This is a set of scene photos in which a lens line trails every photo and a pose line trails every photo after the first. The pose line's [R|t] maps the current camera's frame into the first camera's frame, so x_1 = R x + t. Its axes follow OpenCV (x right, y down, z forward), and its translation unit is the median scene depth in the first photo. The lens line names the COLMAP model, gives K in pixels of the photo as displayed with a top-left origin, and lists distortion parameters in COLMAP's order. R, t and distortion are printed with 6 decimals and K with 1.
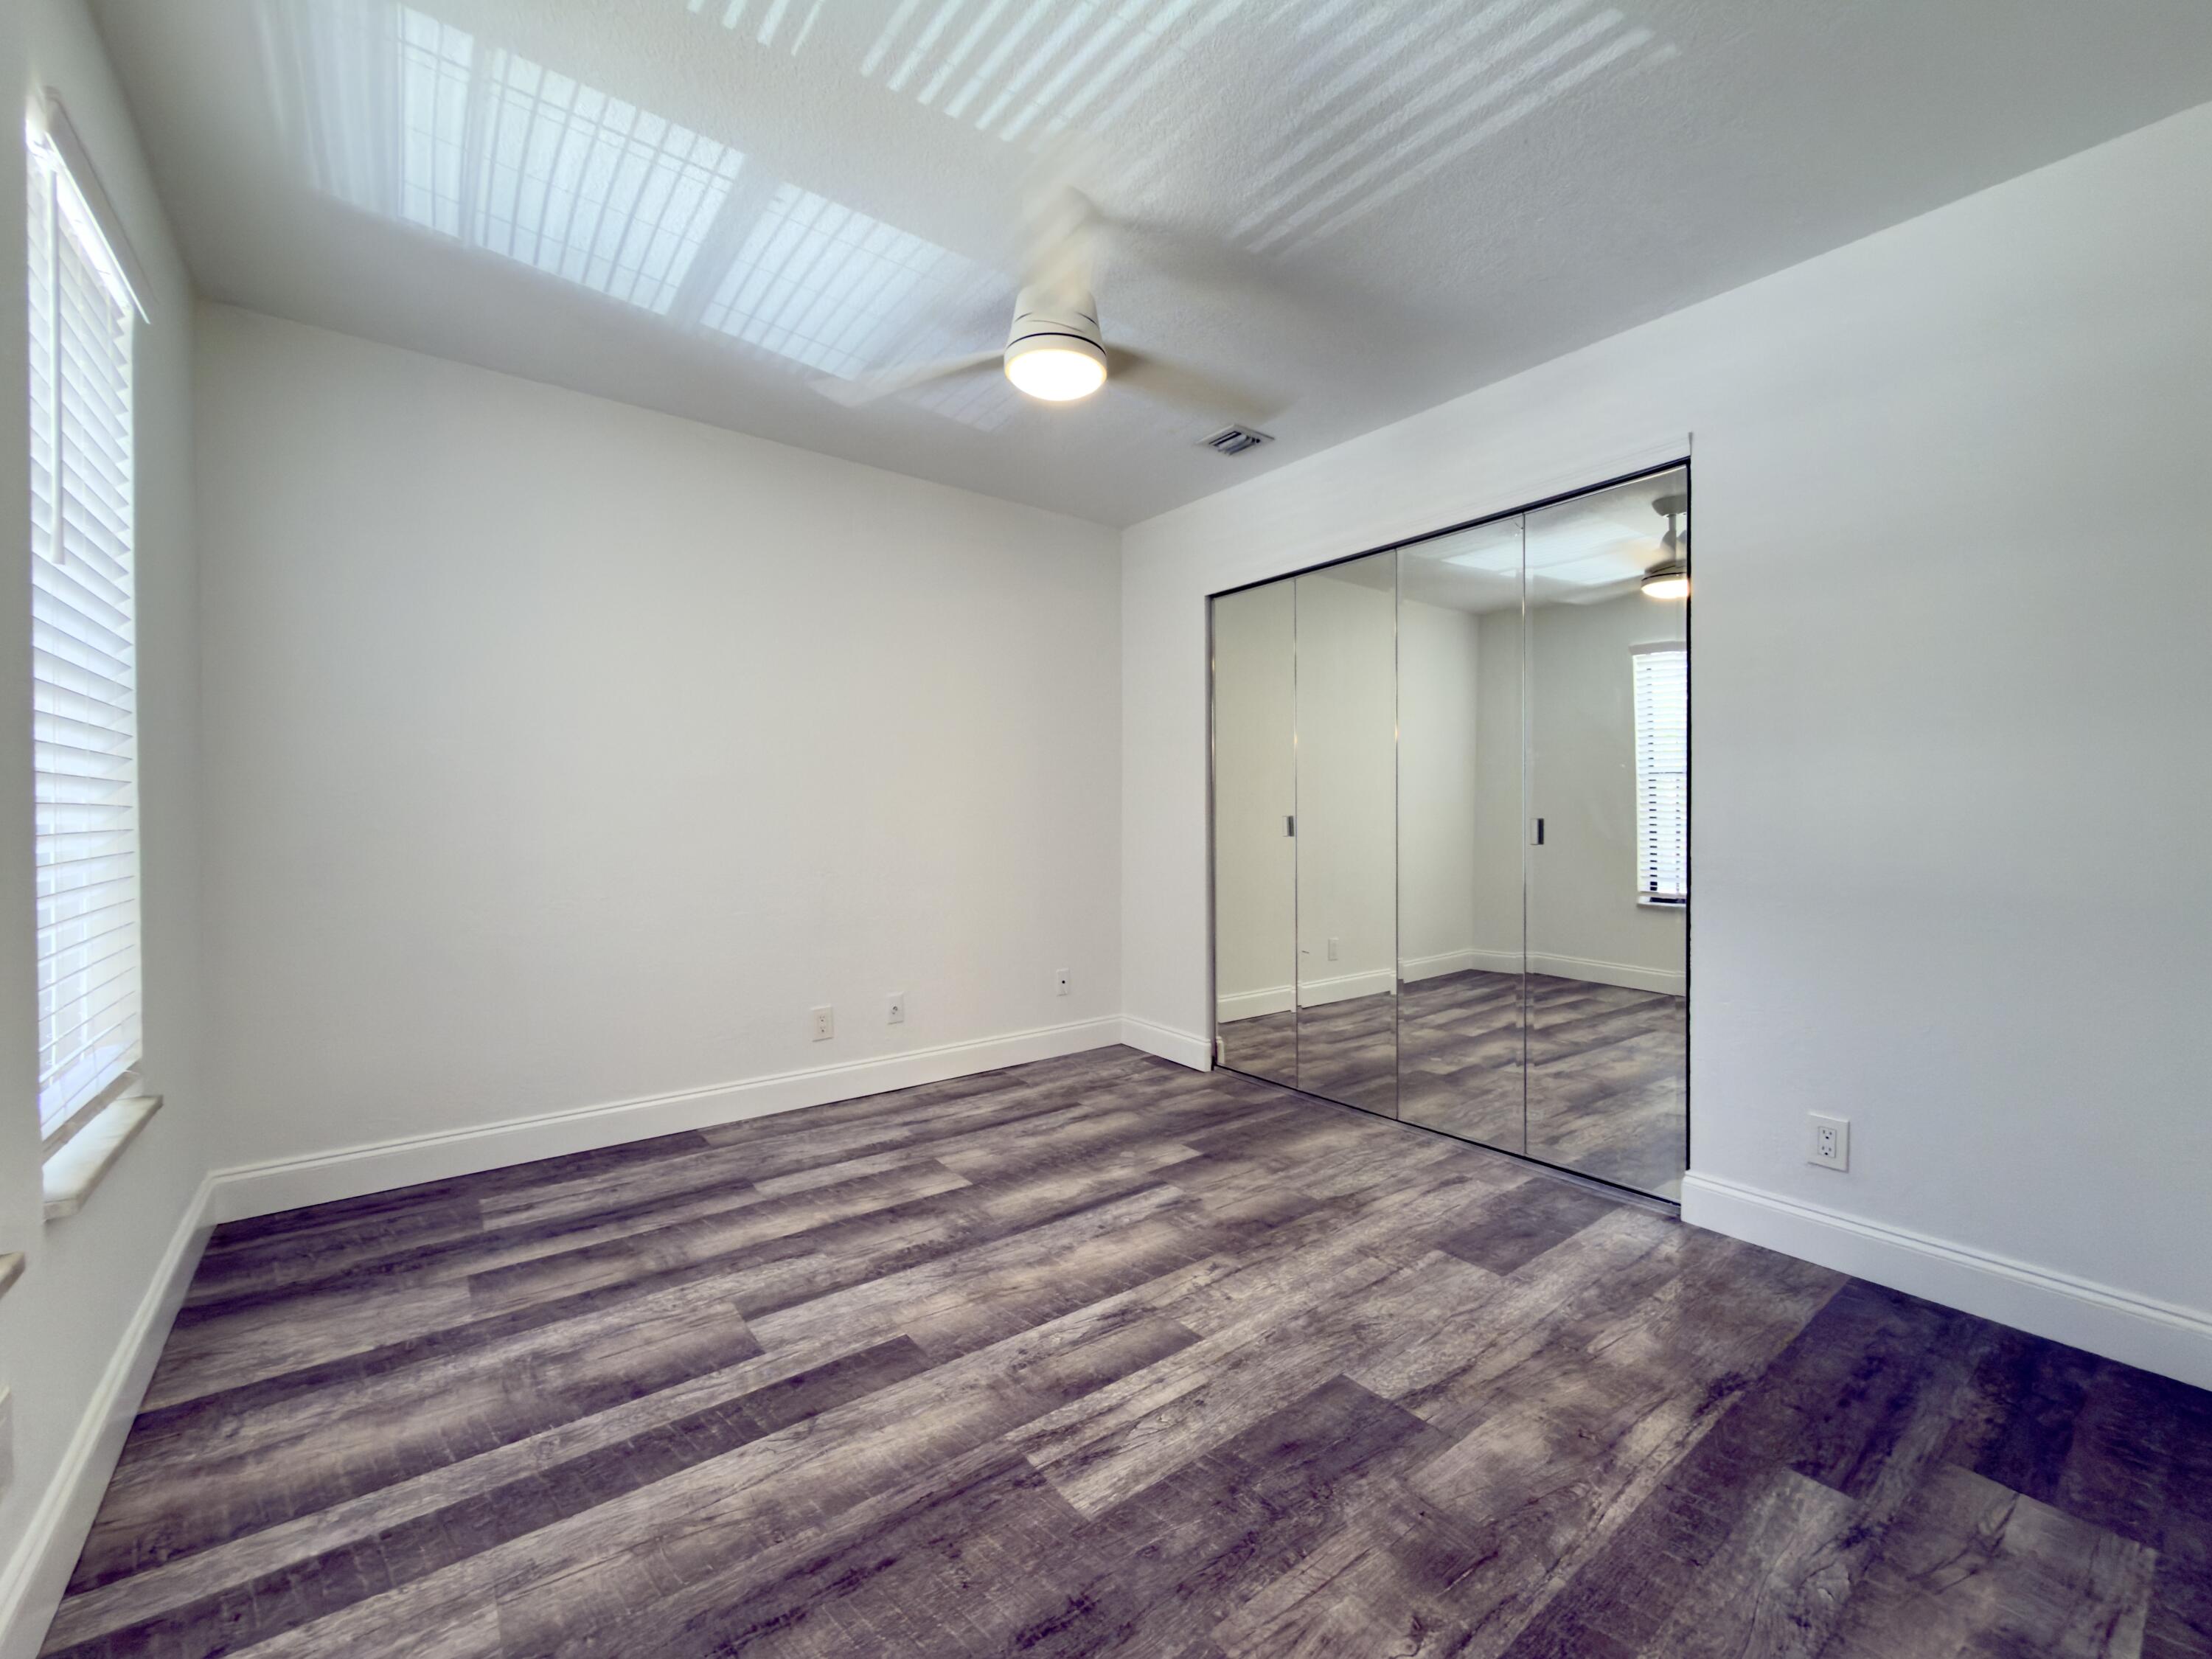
lens RADIAL K [[887.7, 0, 1106.0], [0, 887.7, 829.5], [0, 0, 1]] dist [0.000024, -0.000050]
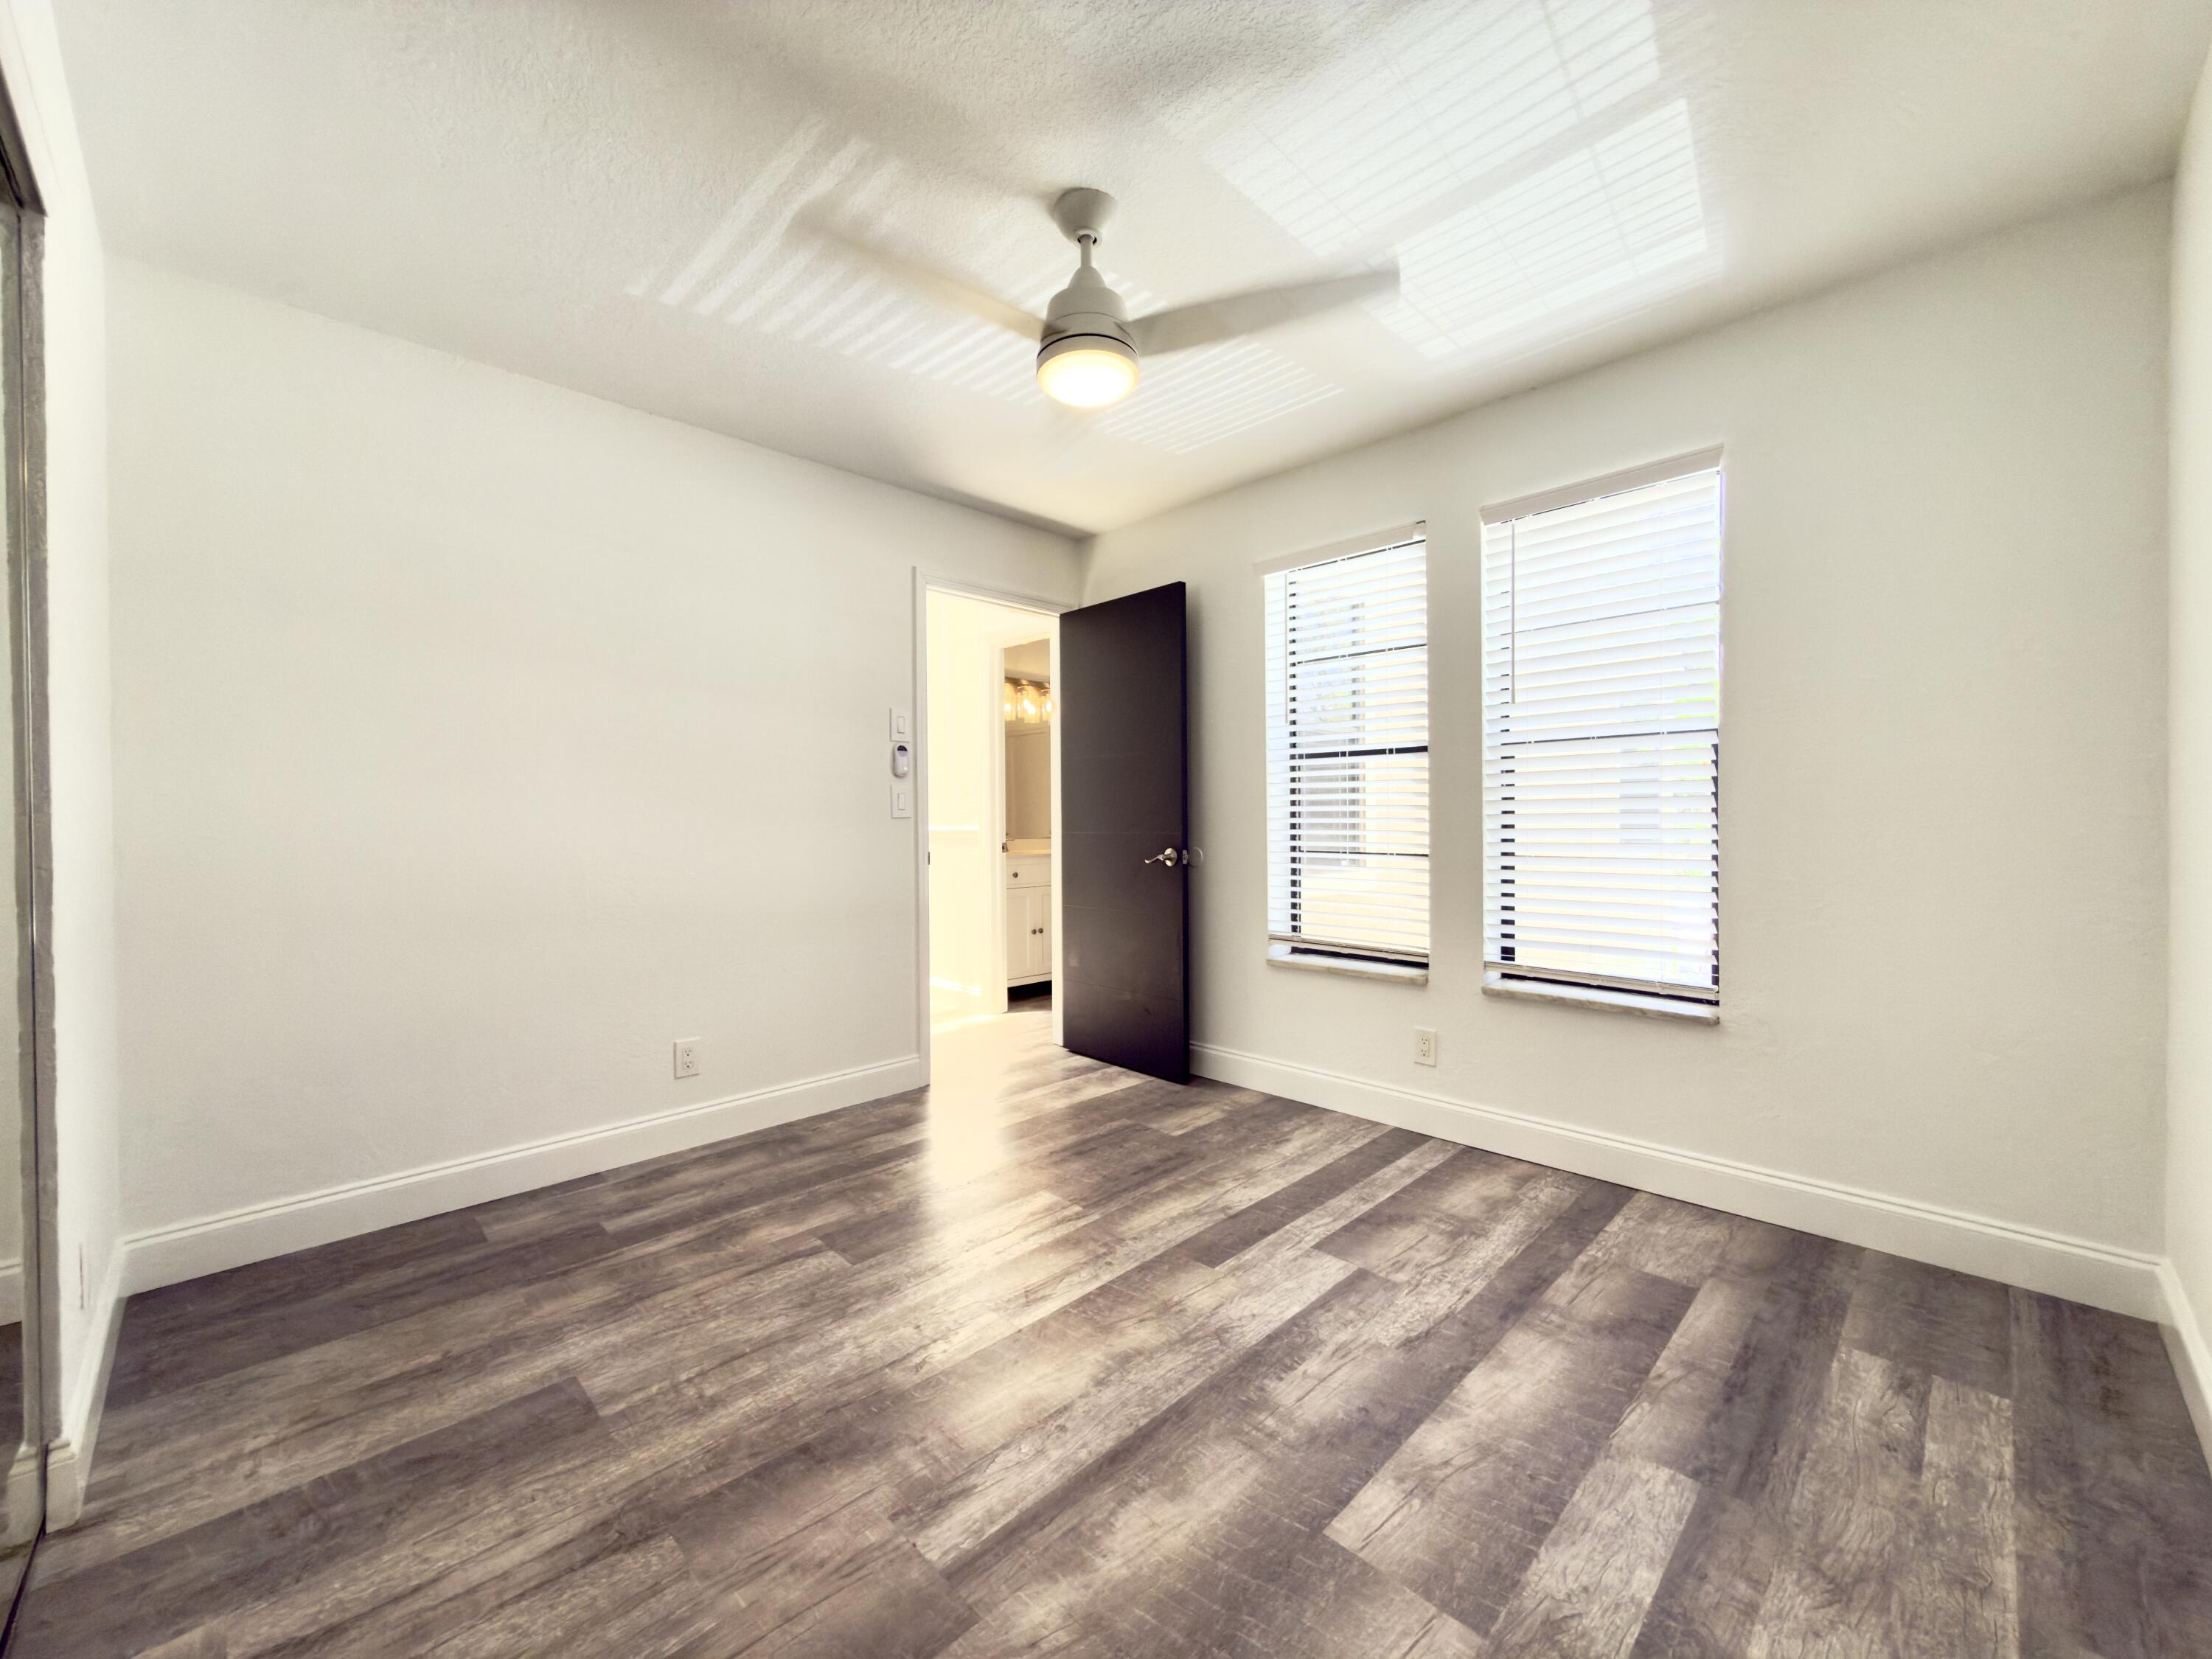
lens RADIAL K [[887.7, 0, 1106.0], [0, 887.7, 829.5], [0, 0, 1]] dist [0.000024, -0.000050]
pose [[-0.992589, 0.008506, -0.121225, 0.049752], [0.005427, 0.999655, 0.025705, -0.036786], [0.121401, 0.024857, -0.992292, 2.060946]]
